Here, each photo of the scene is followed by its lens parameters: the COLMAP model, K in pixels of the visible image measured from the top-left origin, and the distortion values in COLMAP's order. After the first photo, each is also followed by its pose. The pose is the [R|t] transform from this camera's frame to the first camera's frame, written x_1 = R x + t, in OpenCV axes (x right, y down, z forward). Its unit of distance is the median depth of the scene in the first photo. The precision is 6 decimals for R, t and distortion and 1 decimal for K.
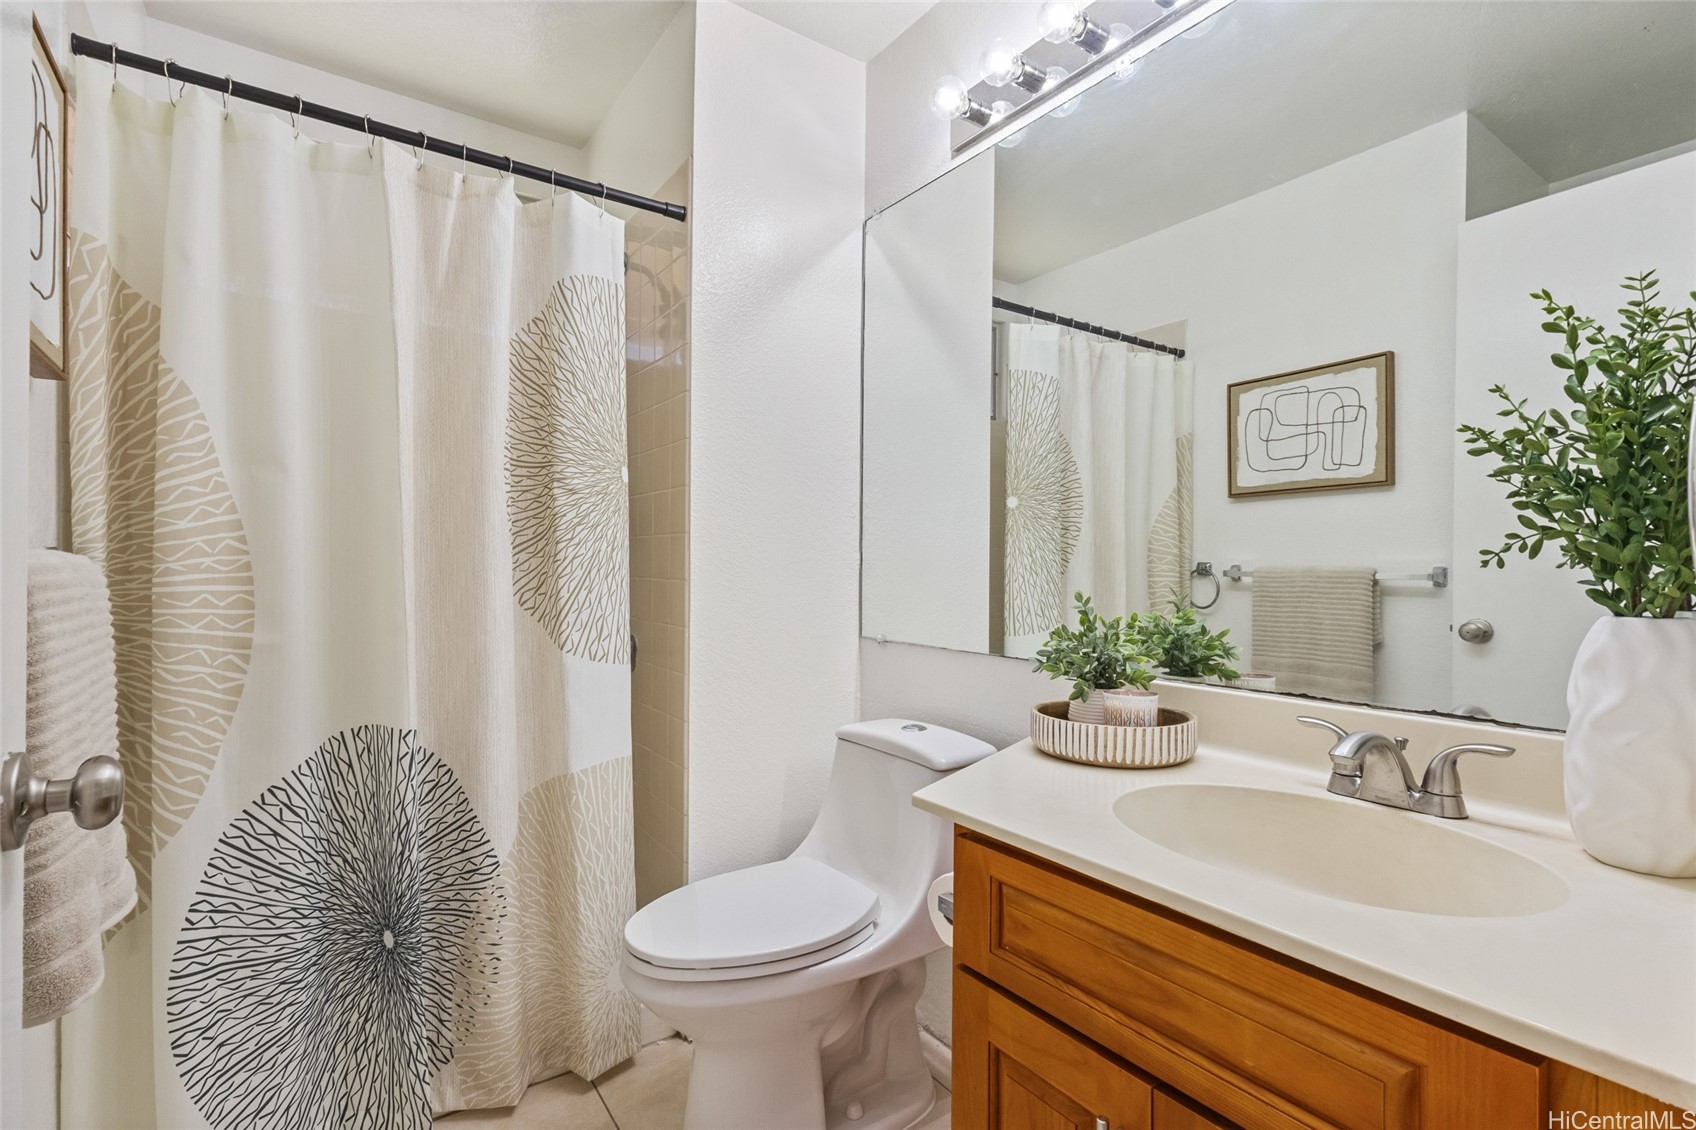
lens RADIAL K [[786.0, 0, 845.3], [0, 786.0, 560.6], [0, 0, 1]] dist [-0.003418, 0.001338]
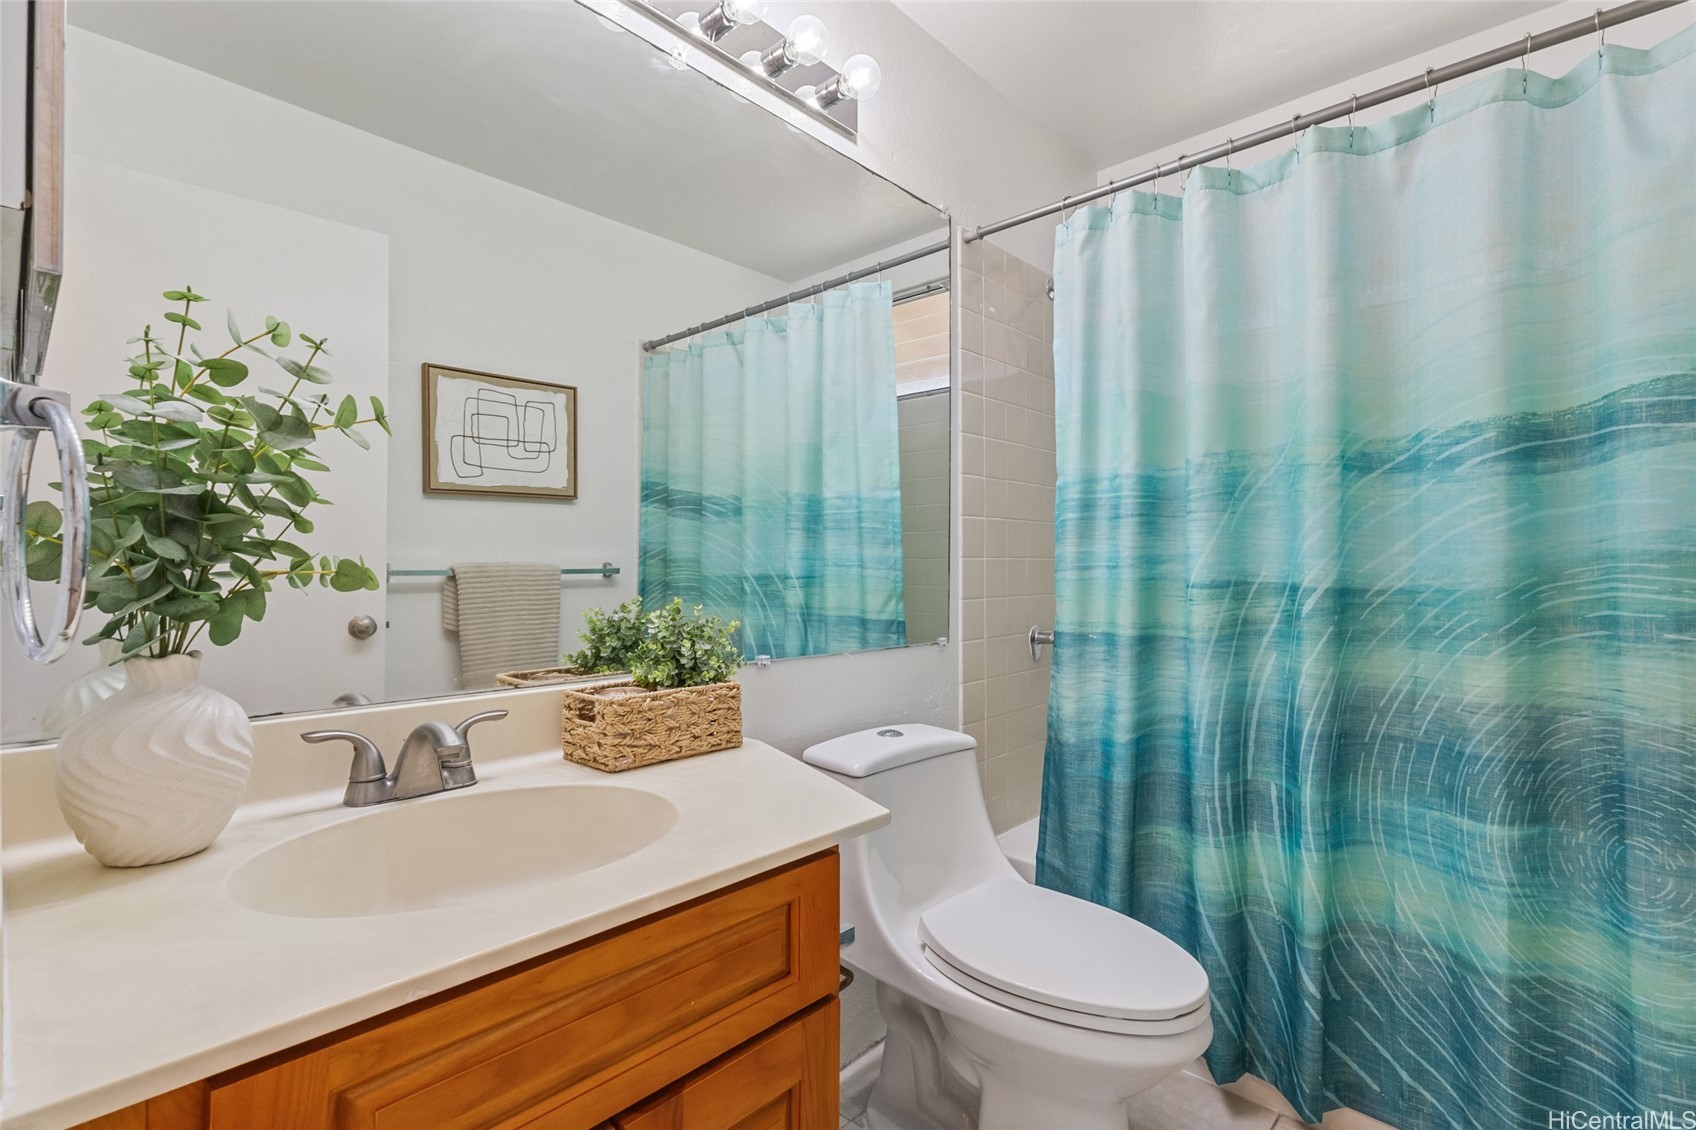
lens RADIAL K [[786.0, 0, 845.3], [0, 786.0, 556.4], [0, 0, 1]] dist [-0.003418, 0.001338]
pose [[-0.203886, -0.007859, 0.978963, -0.482535], [0.005390, 0.999944, 0.009150, -0.015447], [-0.978980, 0.007142, -0.203832, 0.729427]]
